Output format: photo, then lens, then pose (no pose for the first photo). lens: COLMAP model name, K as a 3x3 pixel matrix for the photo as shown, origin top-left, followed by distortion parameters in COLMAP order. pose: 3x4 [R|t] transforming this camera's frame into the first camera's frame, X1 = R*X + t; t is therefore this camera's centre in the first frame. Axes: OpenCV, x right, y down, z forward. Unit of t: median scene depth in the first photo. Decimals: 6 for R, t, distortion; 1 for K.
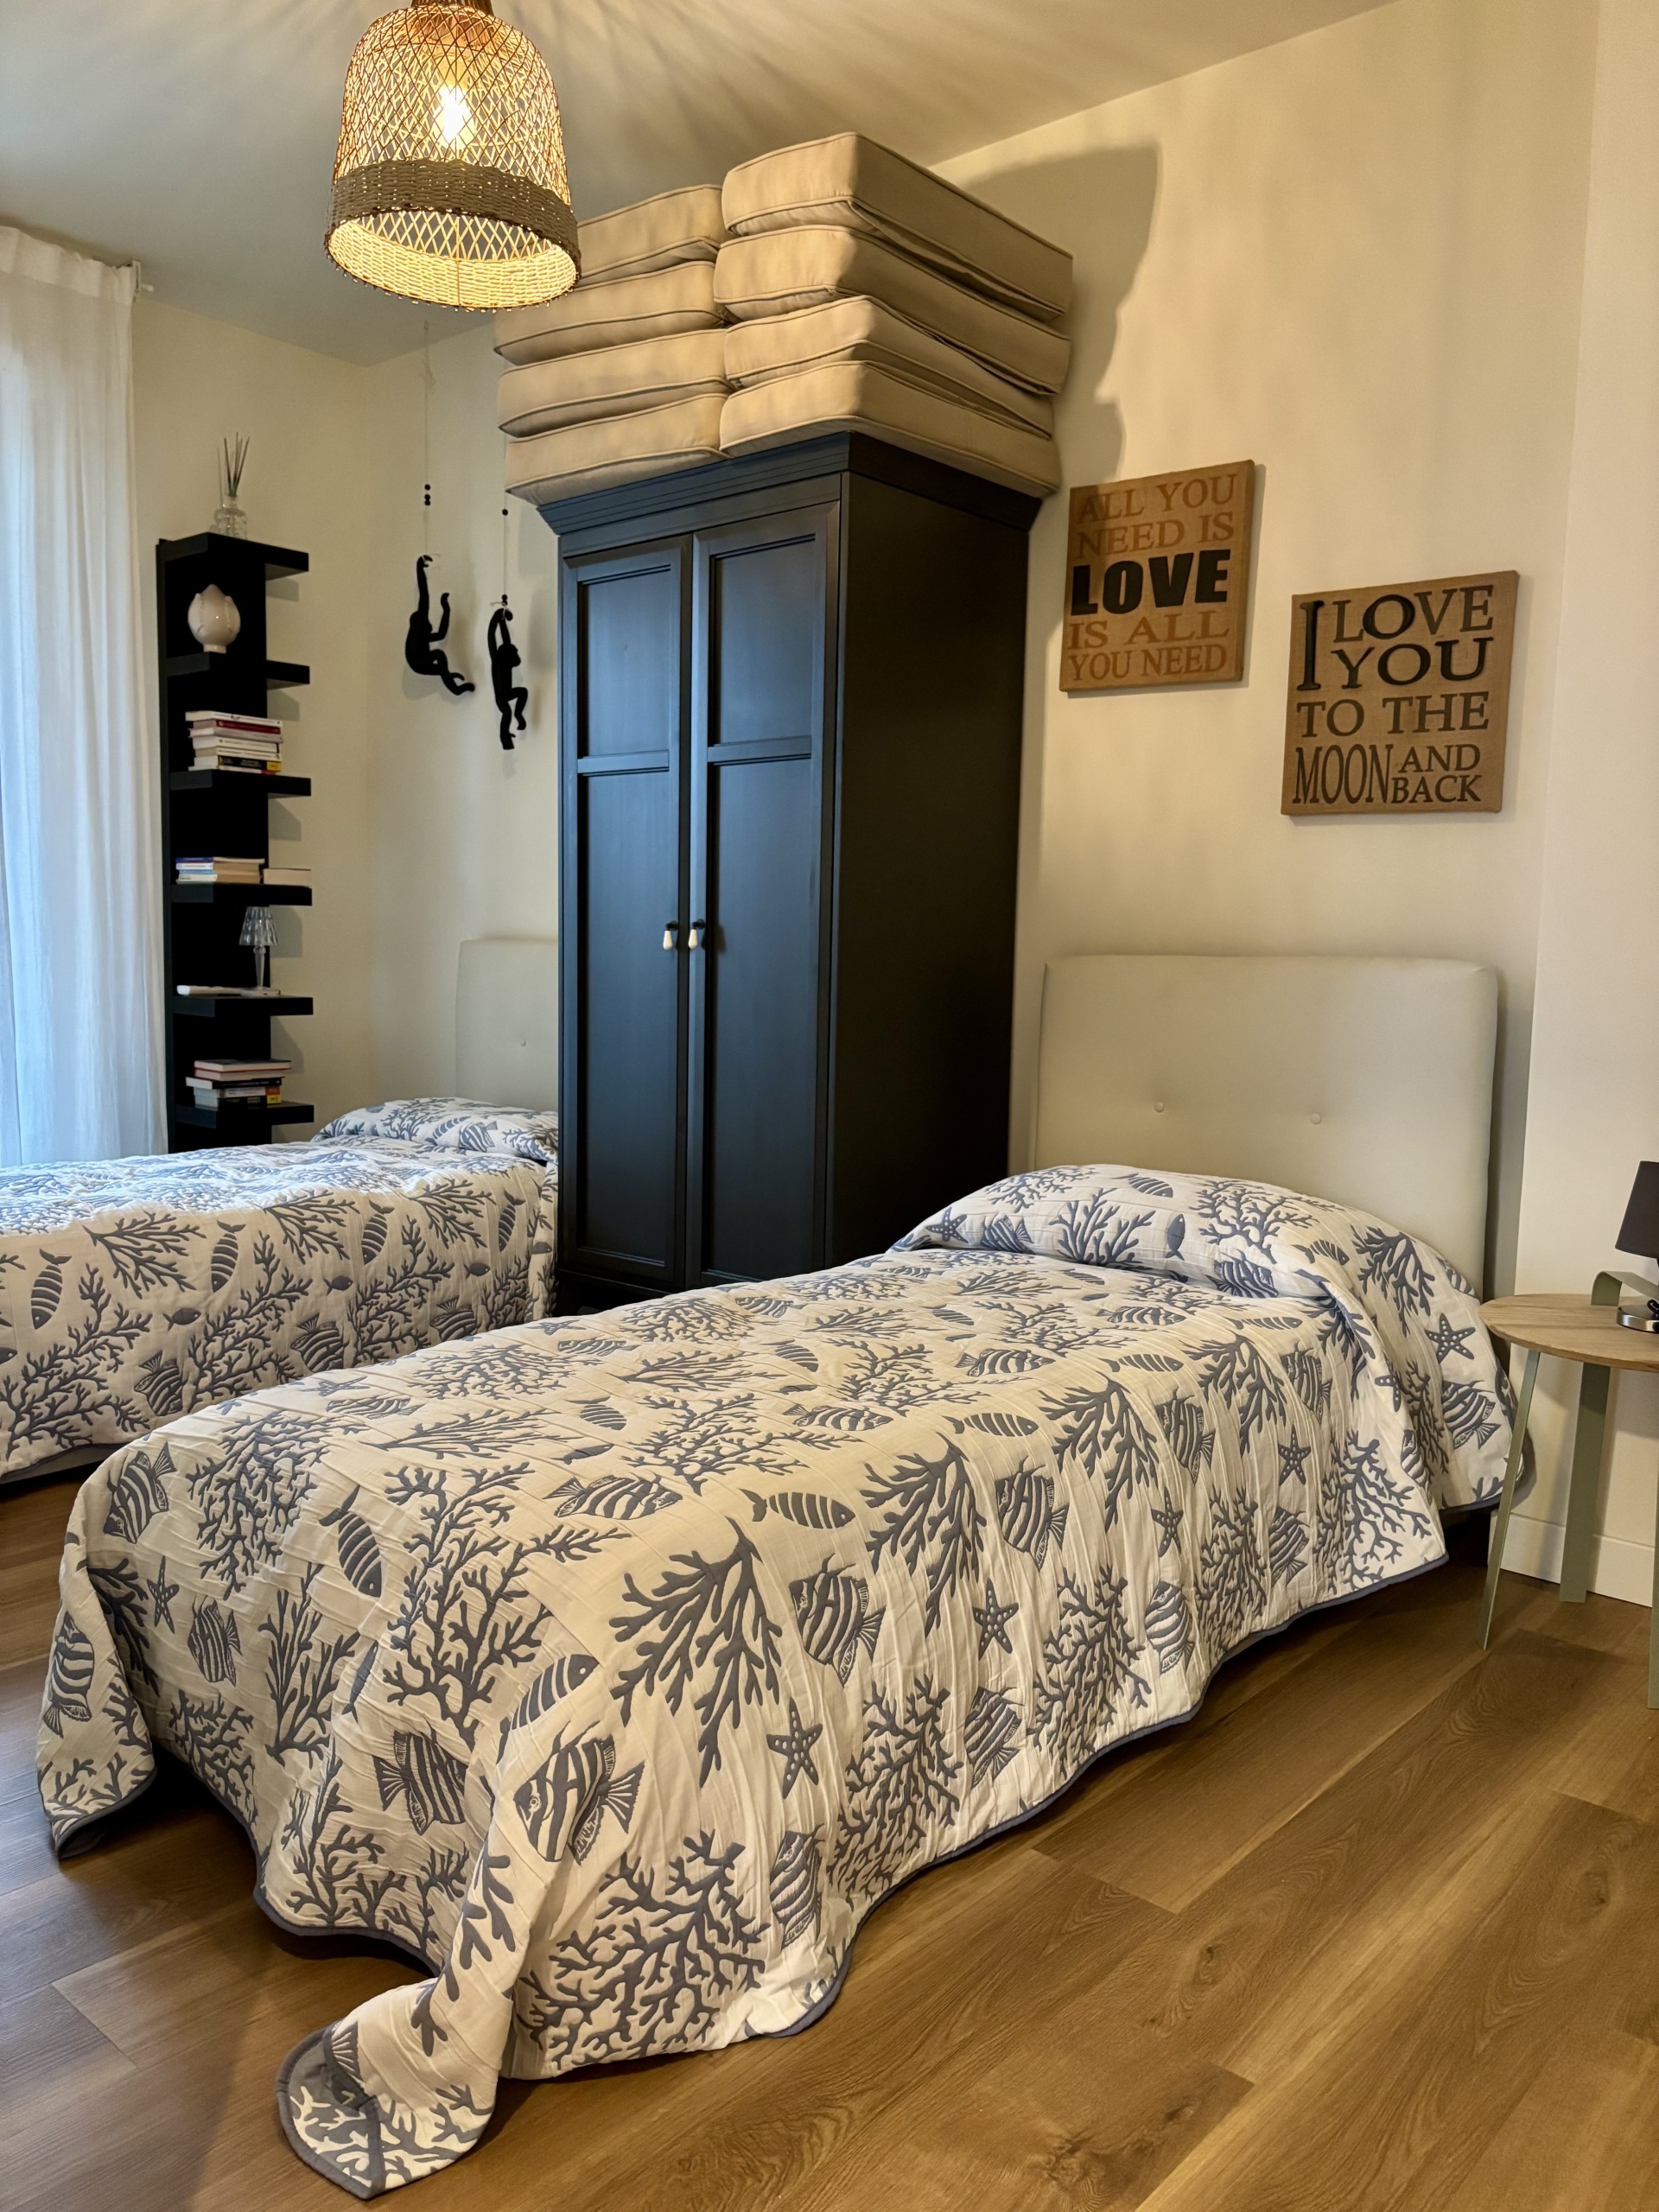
lens RADIAL K [[1695.3, 0, 825.9], [0, 1695.3, 1108.9], [0, 0, 1]] dist [0.071418, -0.065725]
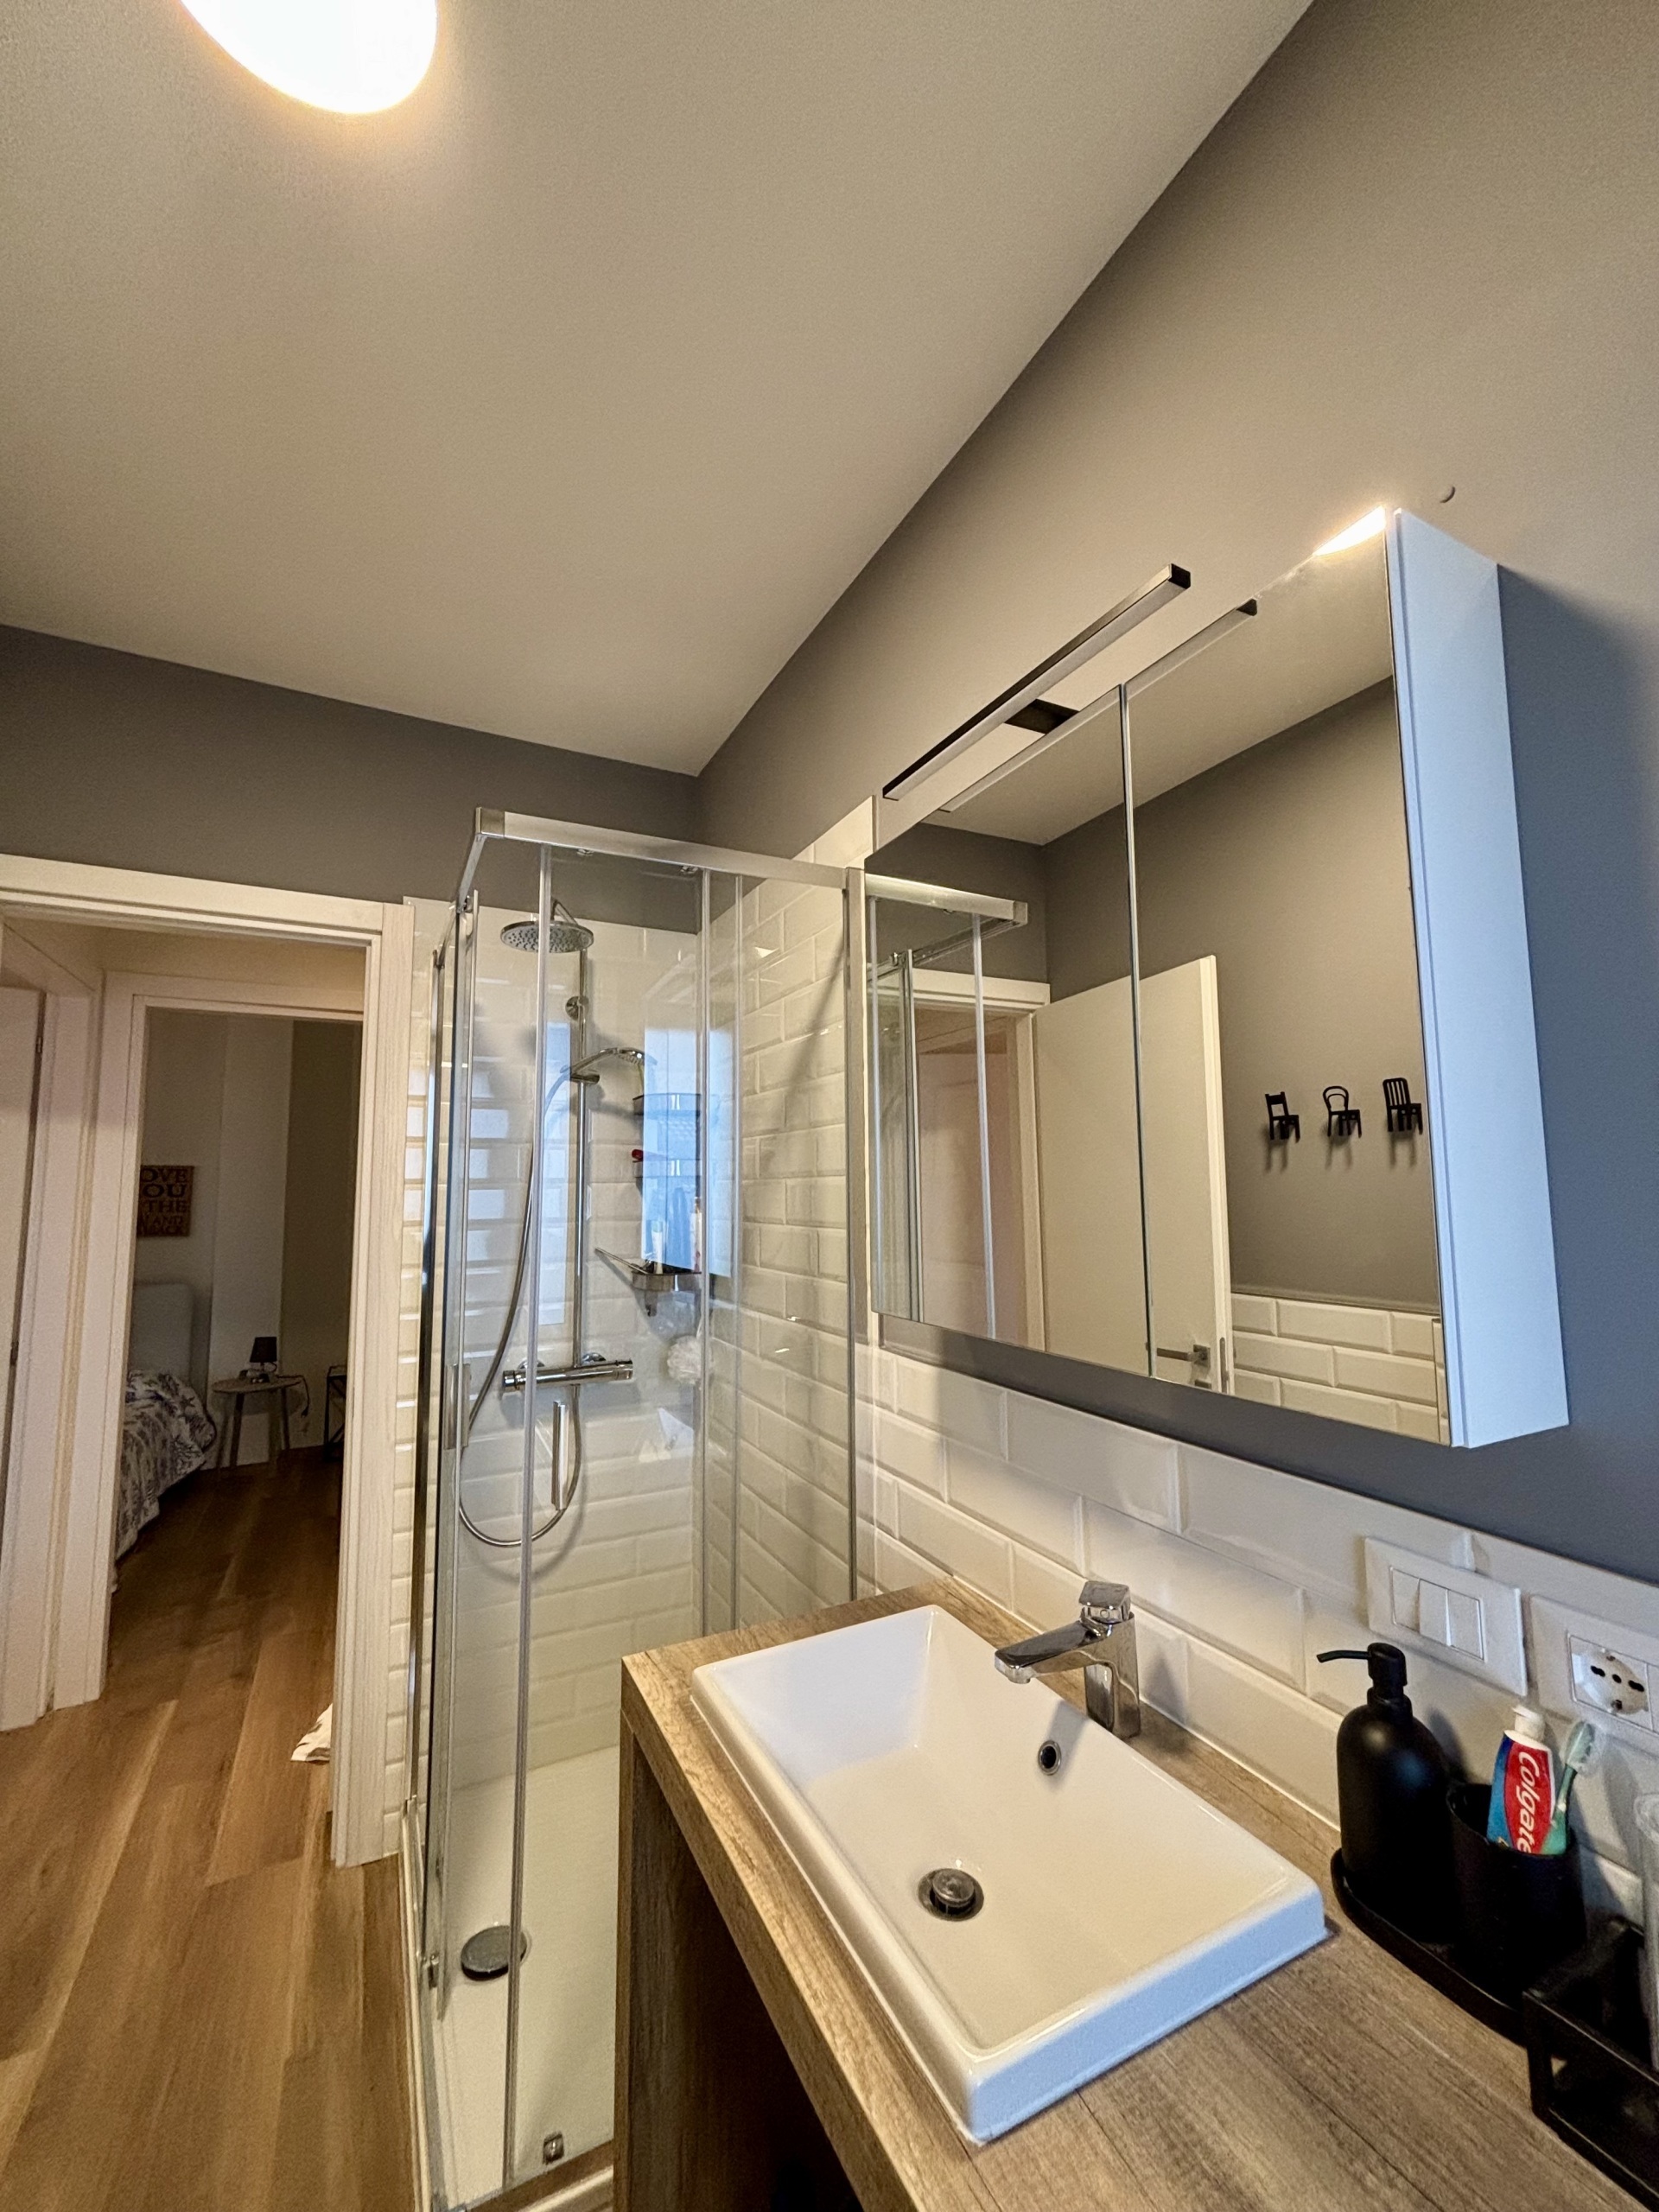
lens RADIAL K [[891.5, 0, 824.8], [0, 891.5, 1102.3], [0, 0, 1]] dist [-0.000473, -0.000029]
pose [[0.374089, 0.070781, 0.924688, -0.913374], [0.107492, 0.987054, -0.119041, -0.112719], [-0.921142, 0.143928, 0.361638, -0.949170]]
